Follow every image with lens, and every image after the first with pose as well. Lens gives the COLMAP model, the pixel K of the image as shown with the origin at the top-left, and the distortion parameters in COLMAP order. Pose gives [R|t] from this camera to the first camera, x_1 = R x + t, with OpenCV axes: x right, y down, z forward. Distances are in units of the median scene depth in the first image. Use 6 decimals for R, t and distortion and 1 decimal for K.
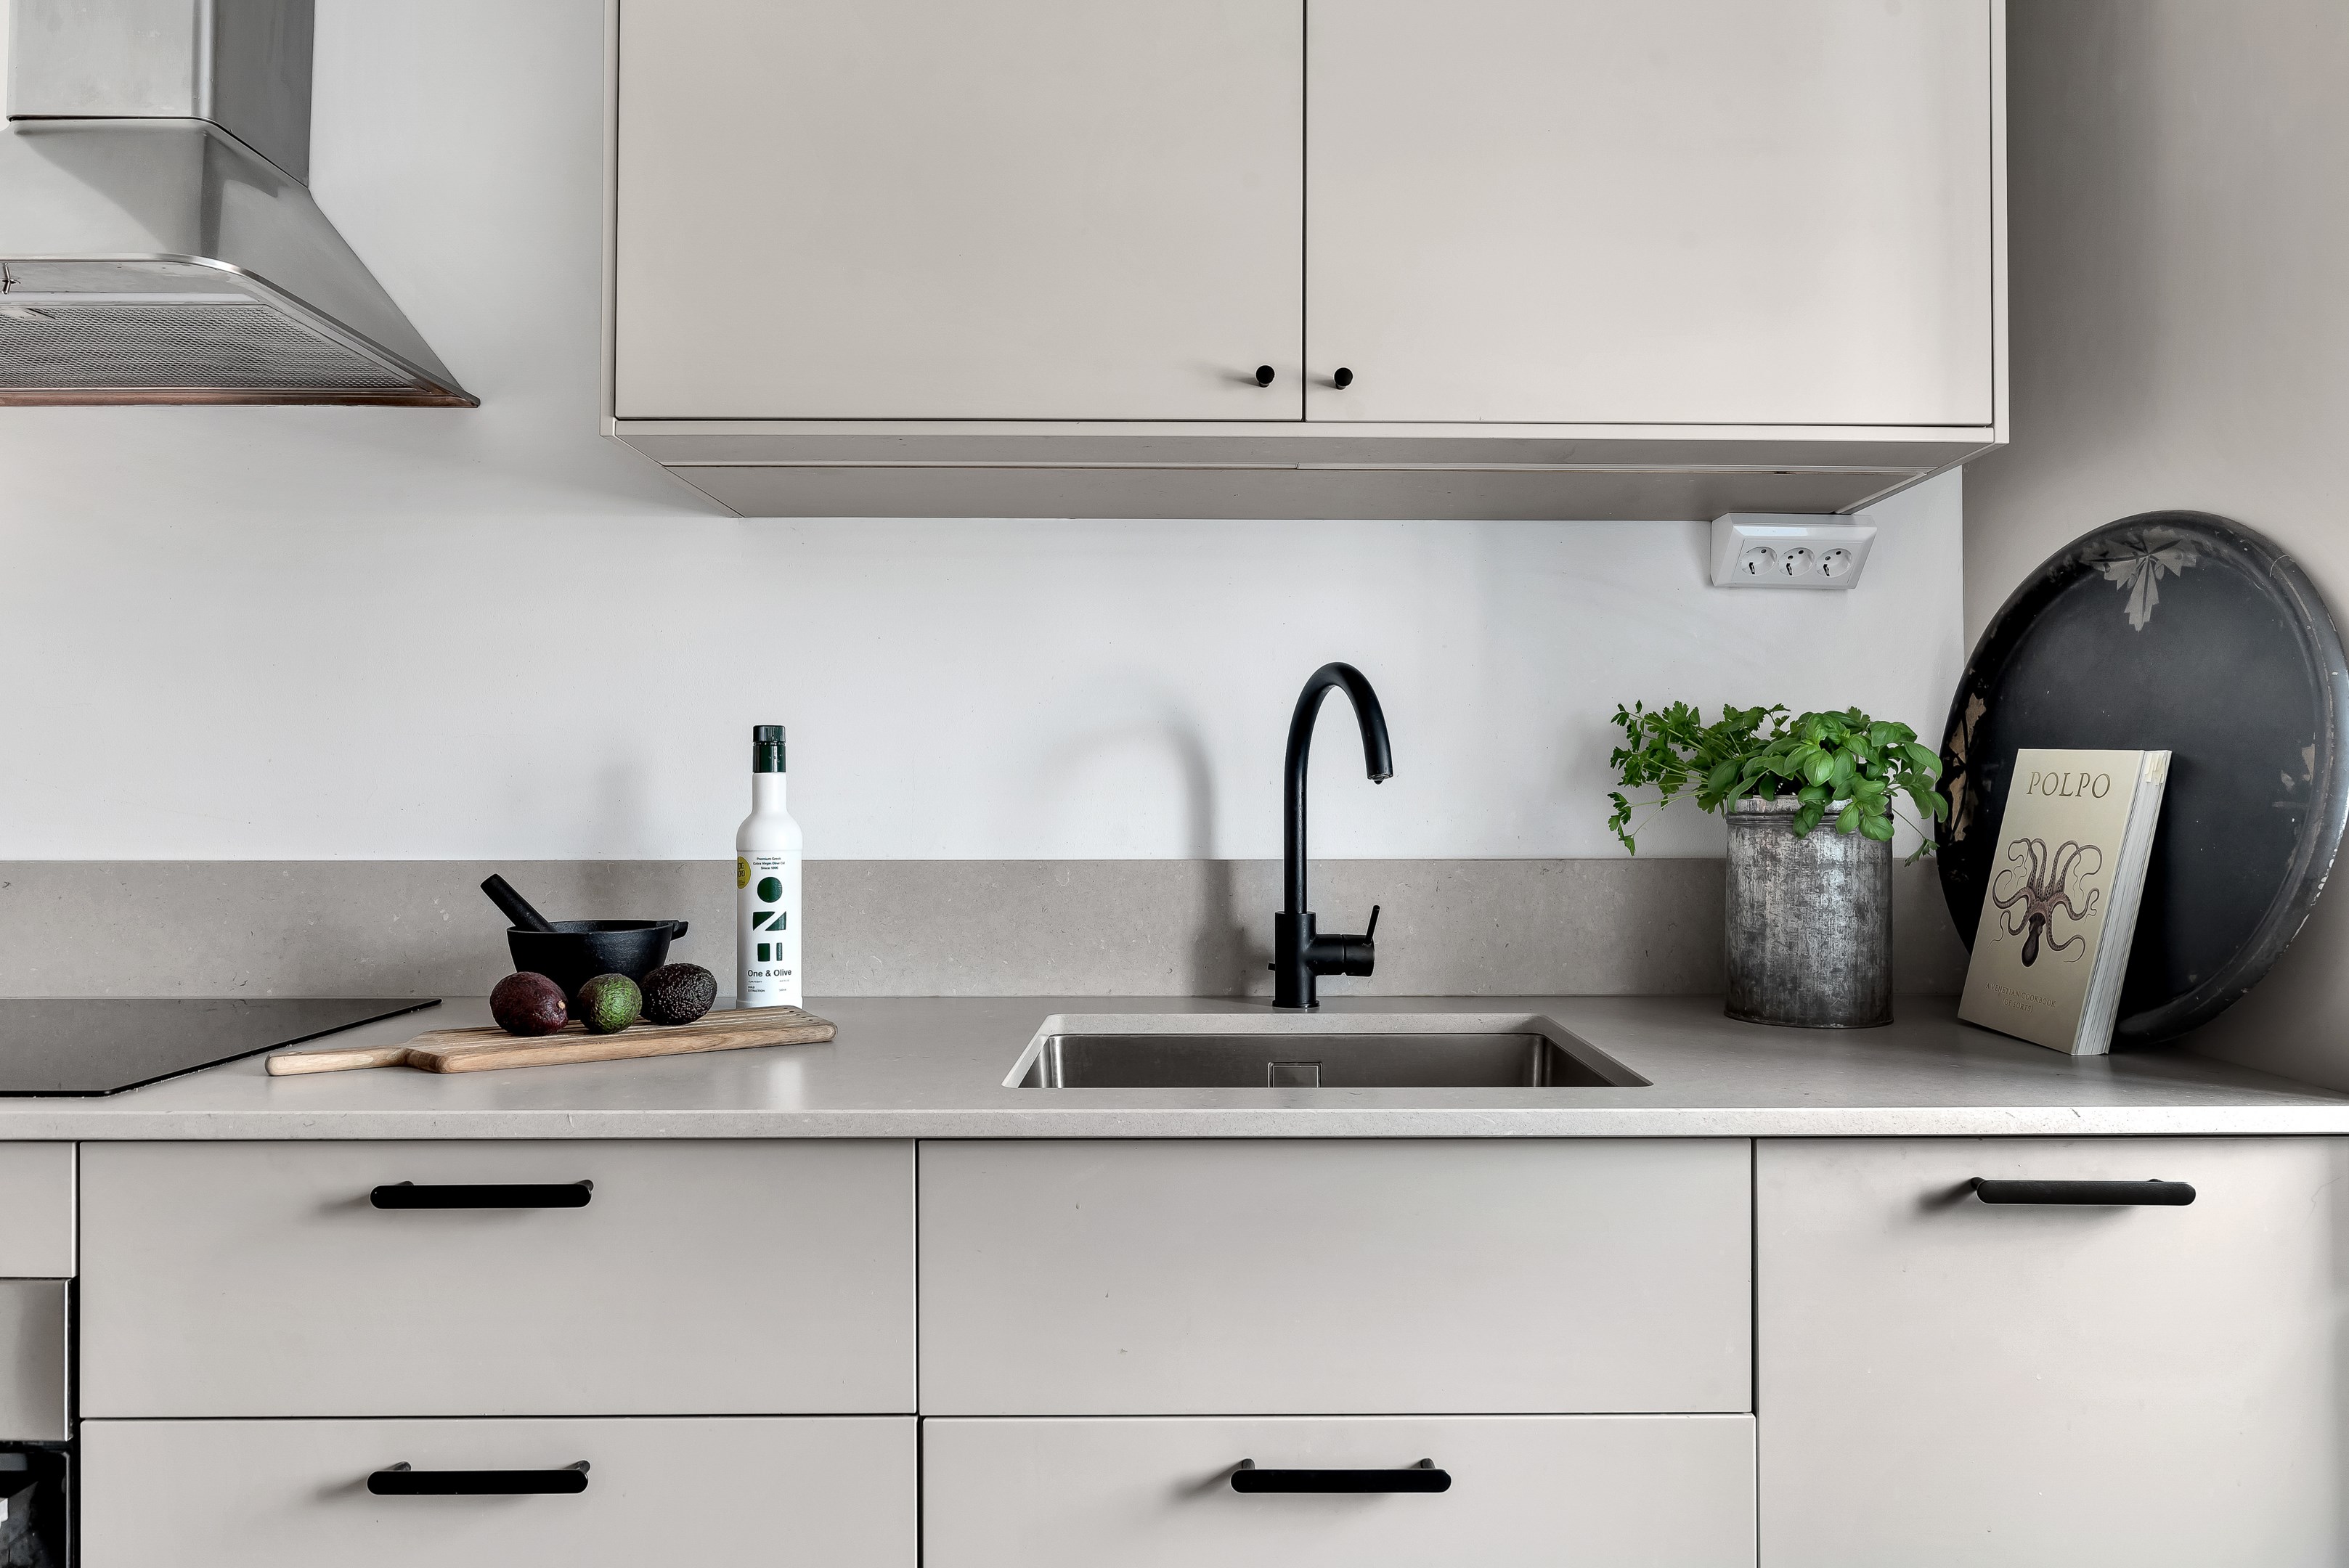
lens RADIAL K [[1613.5, 0, 1173.5], [0, 1613.5, 784.4], [0, 0, 1]] dist [-0.001664, 0.005124]
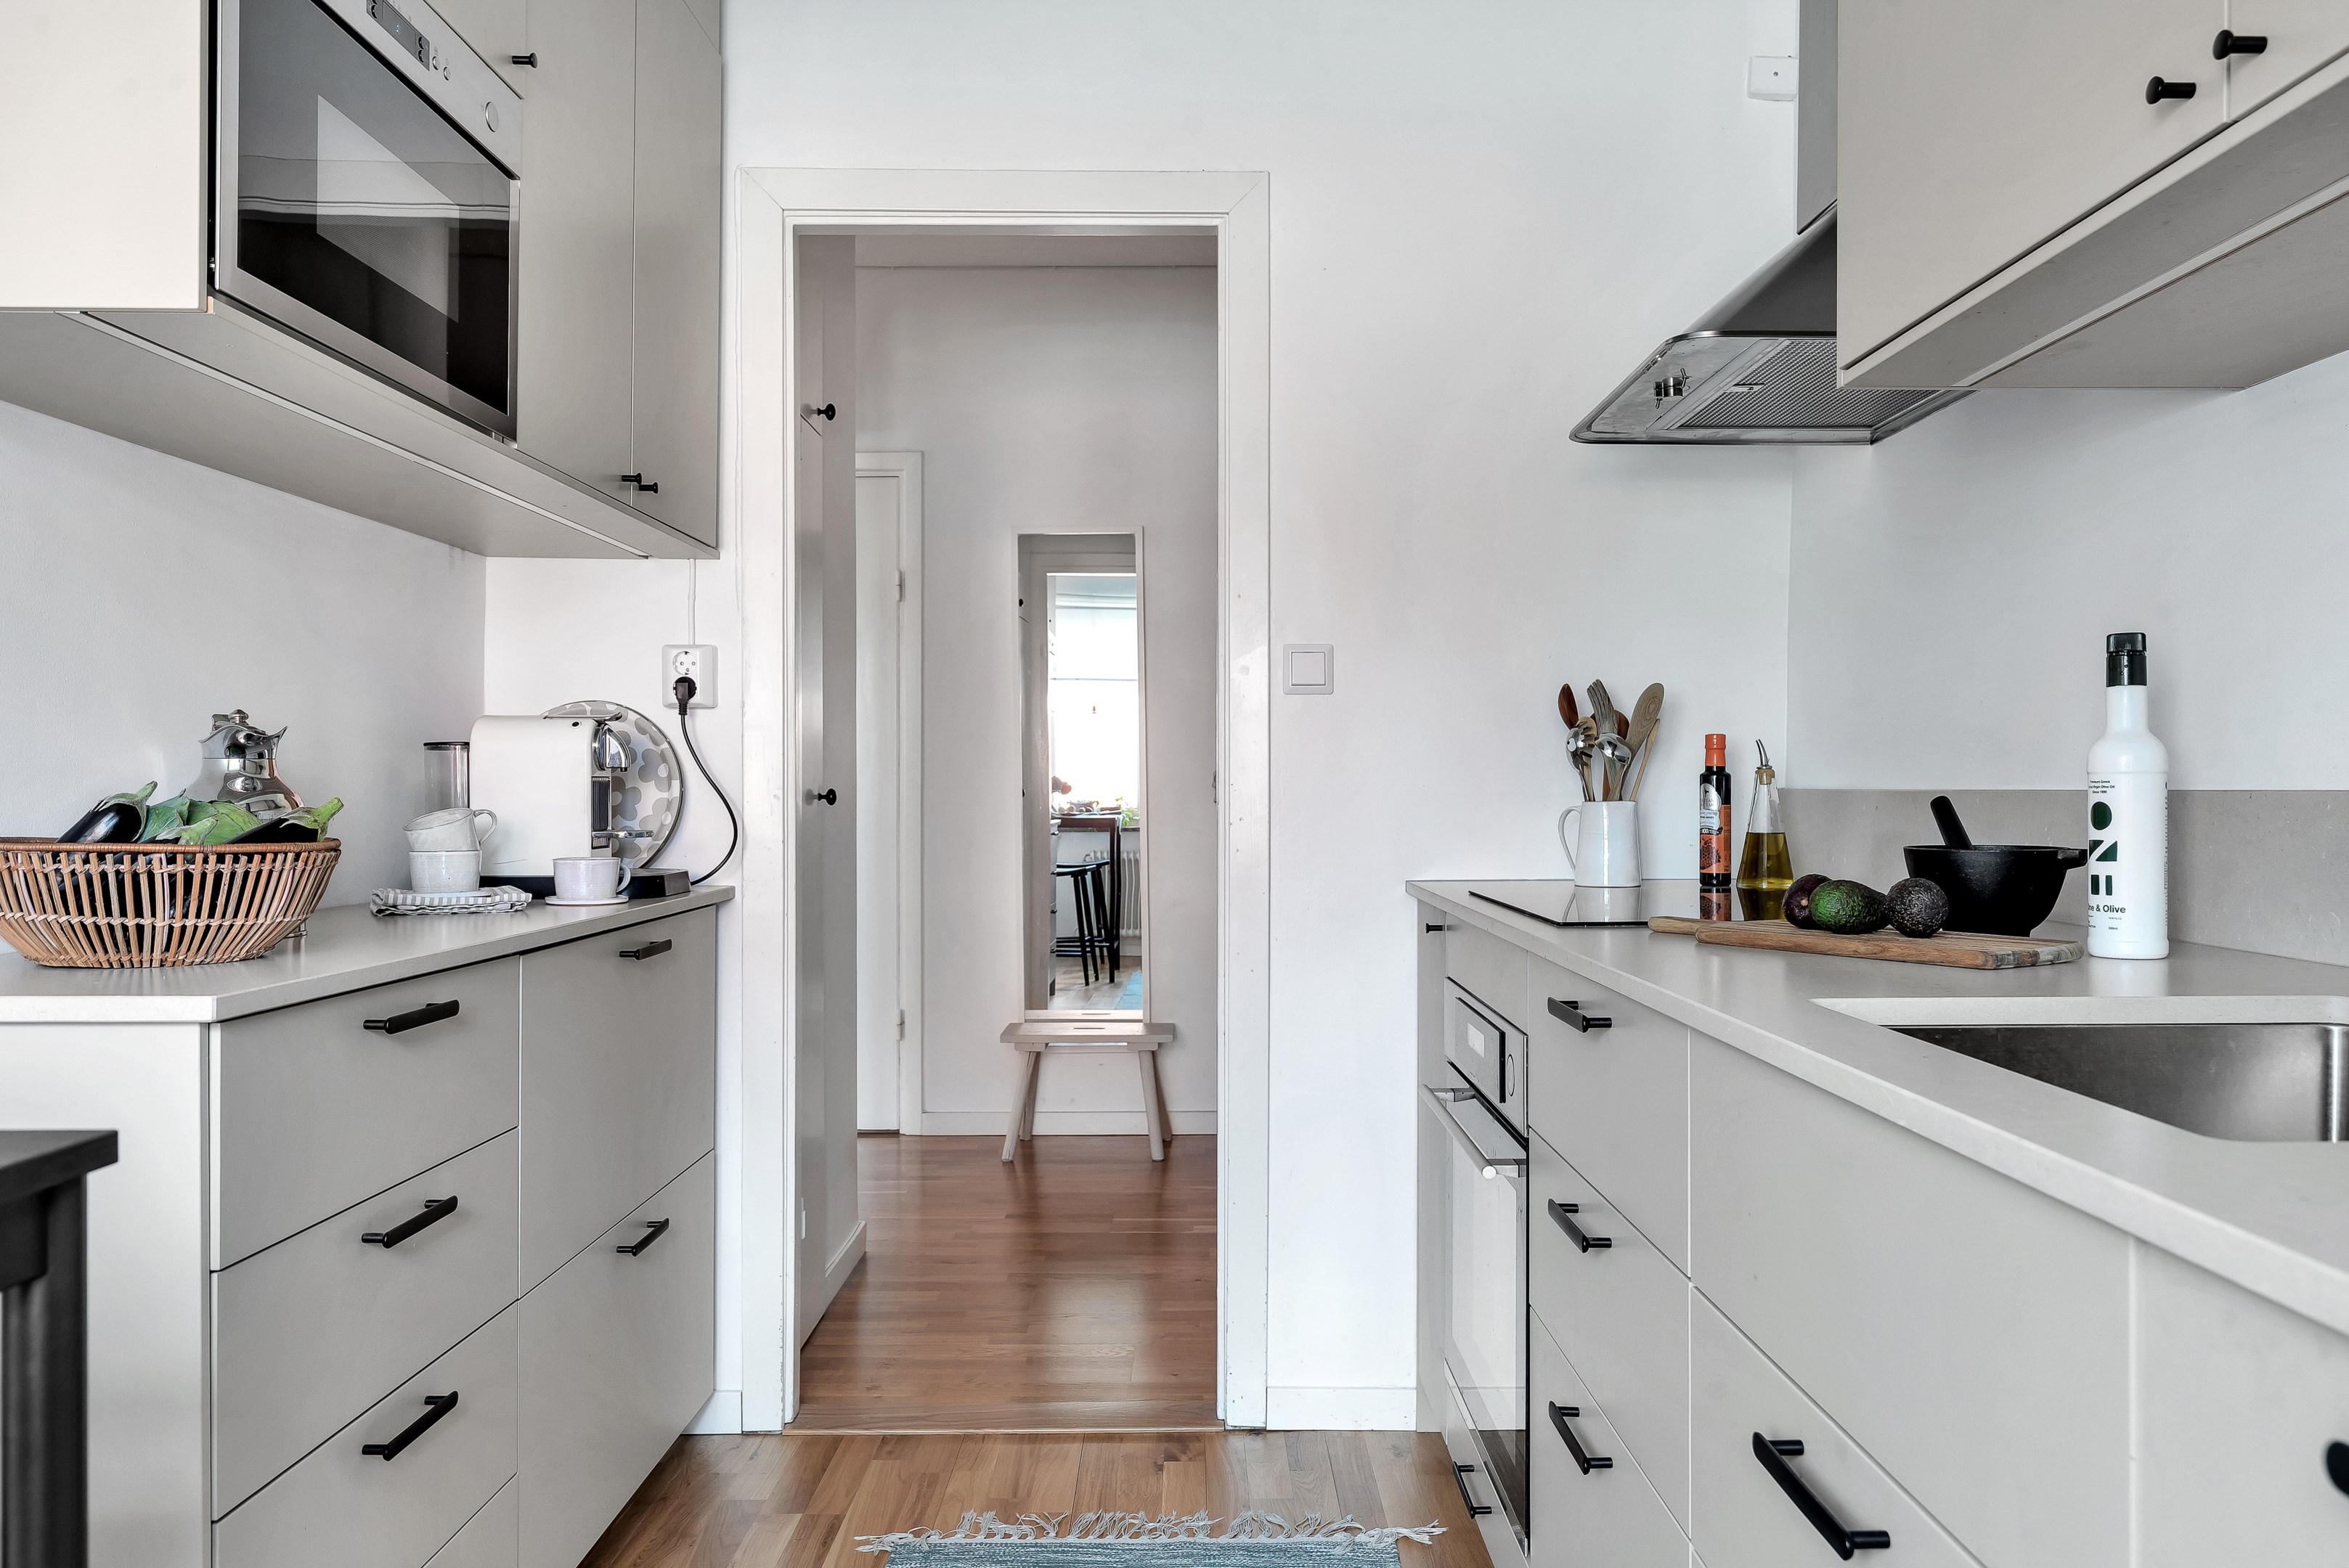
lens RADIAL K [[1613.5, 0, 1176.1], [0, 1613.5, 795.1], [0, 0, 1]] dist [-0.001664, 0.005124]
pose [[-0.000241, 0.004242, -0.999991, 0.972527], [0.005692, 0.999975, 0.004240, 0.069972], [0.999984, -0.005691, -0.000266, 0.719547]]
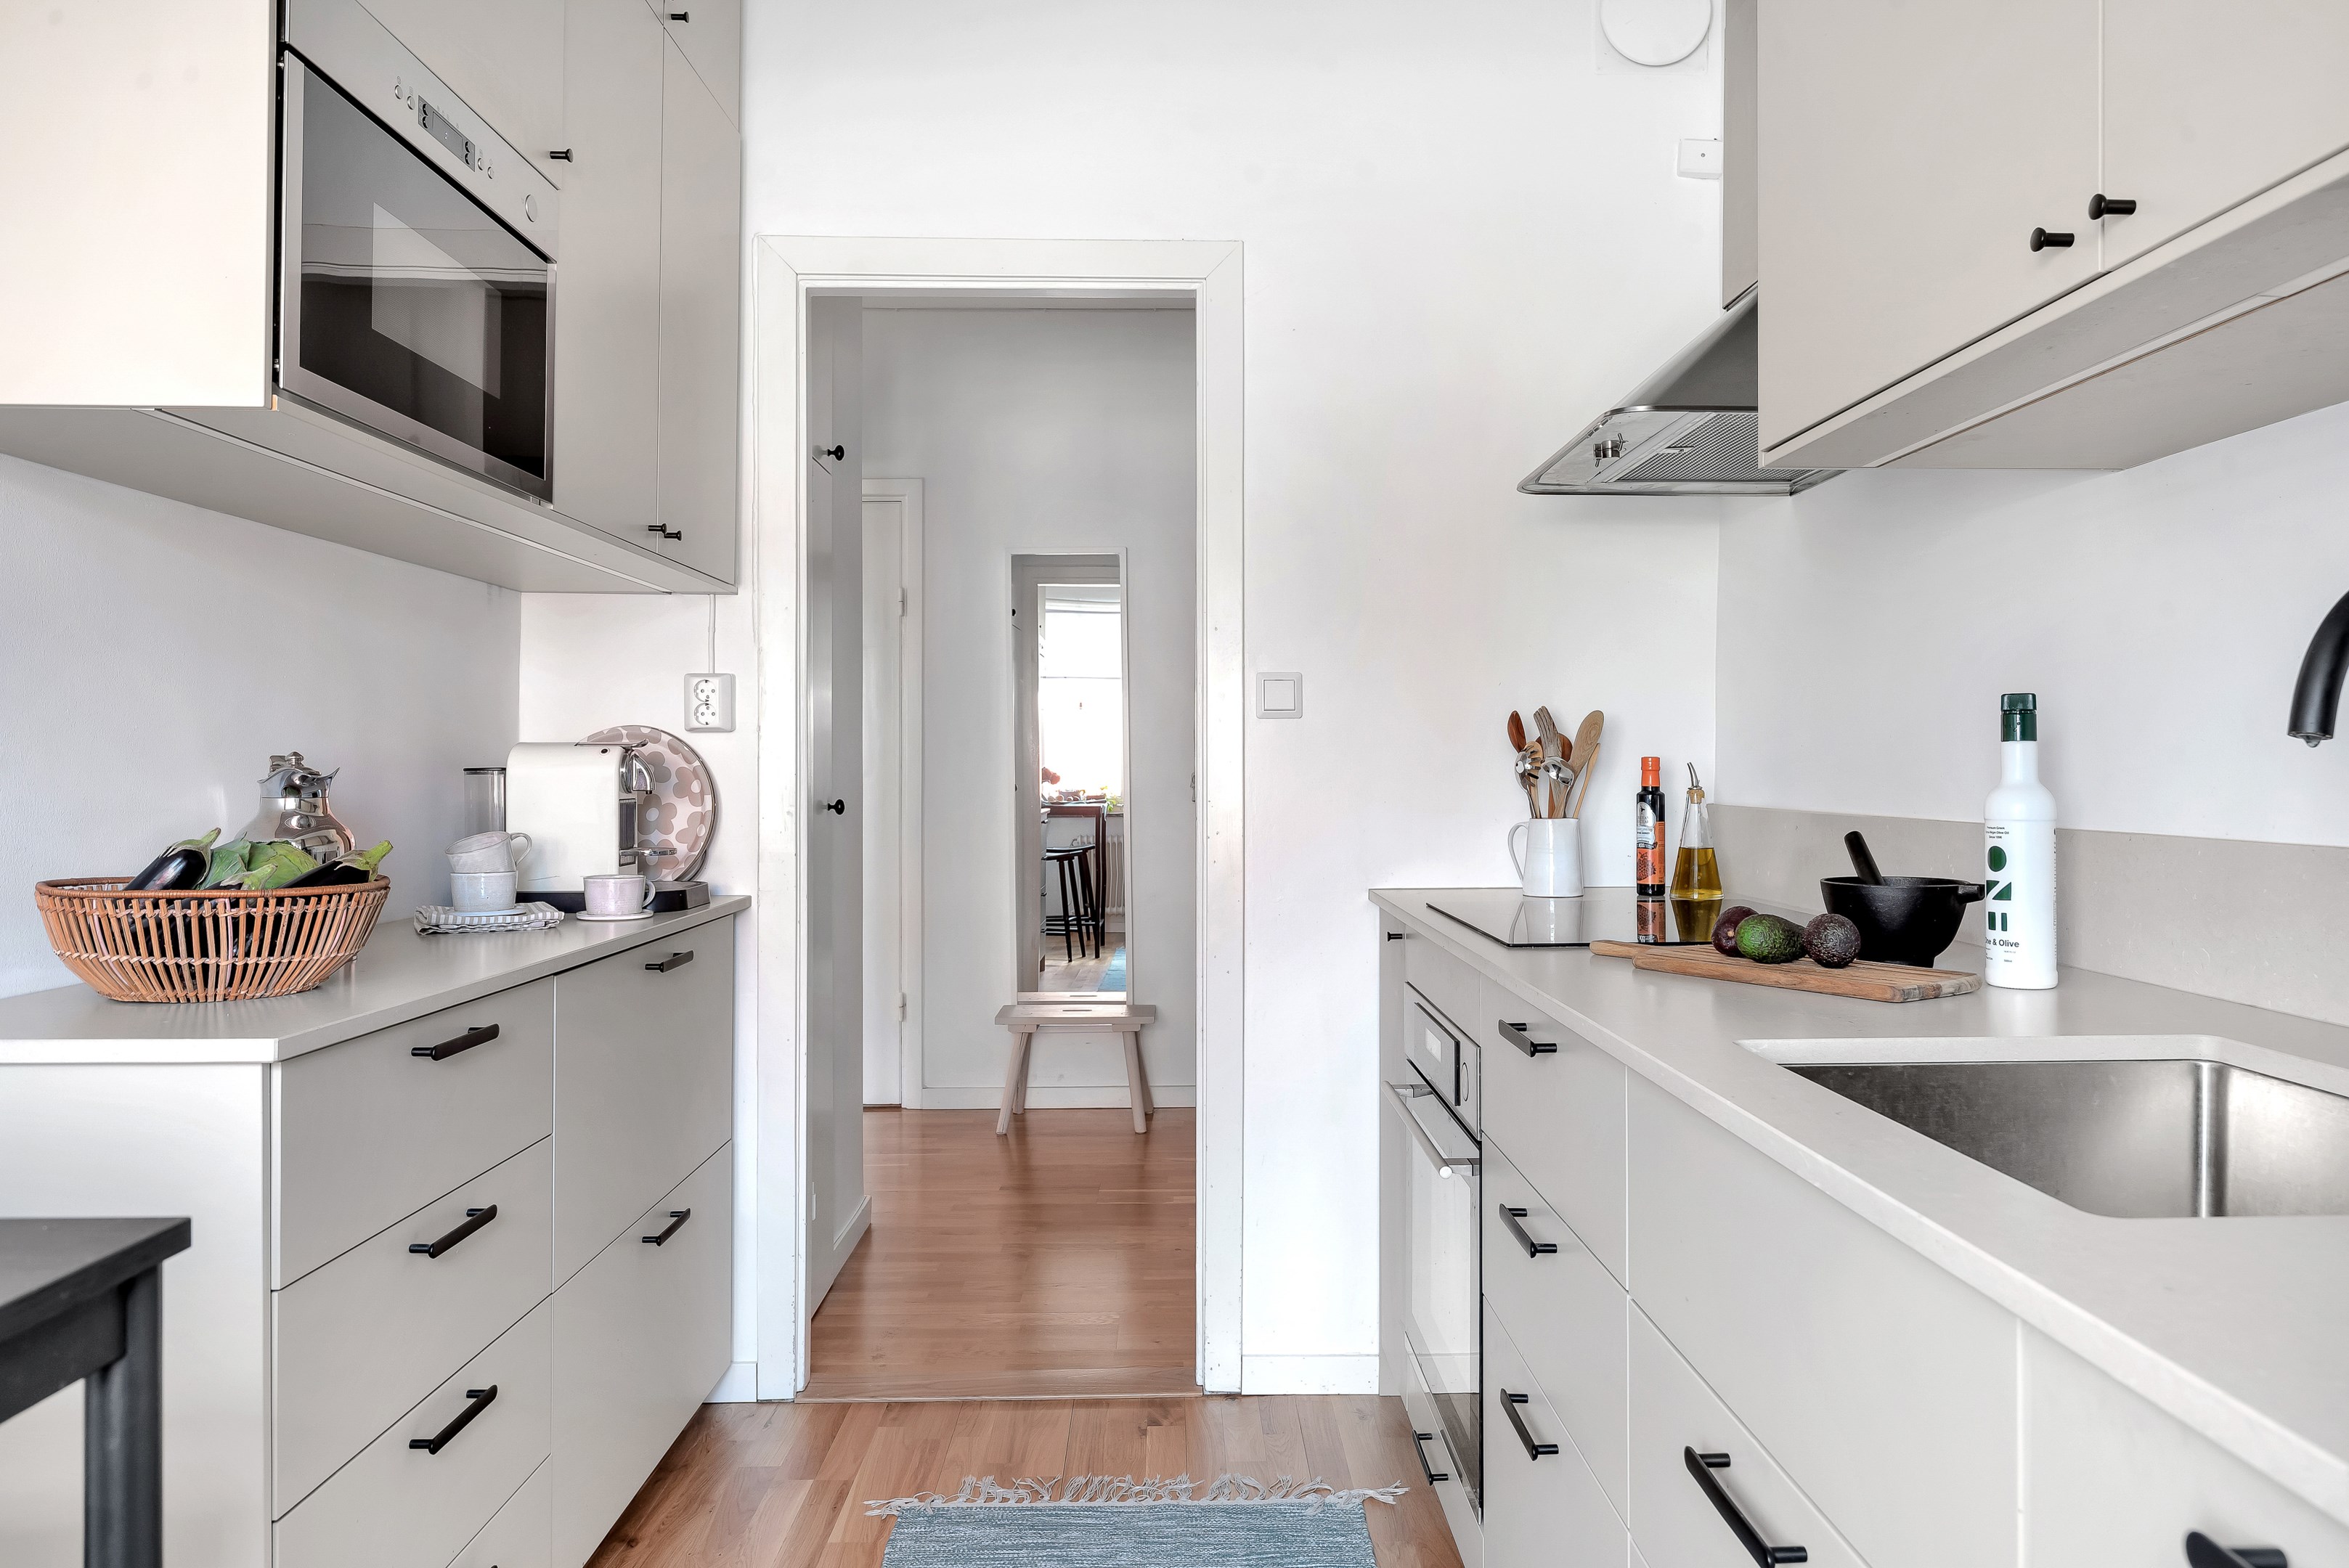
lens RADIAL K [[1489.4, 0, 1180.6], [0, 1489.4, 767.9], [0, 0, 1]] dist [-0.000292, -0.001139]
pose [[0.016200, -0.003097, -0.999864, 0.988130], [0.006520, 0.999974, -0.002992, 0.012796], [0.999848, -0.006471, 0.016220, 0.715923]]
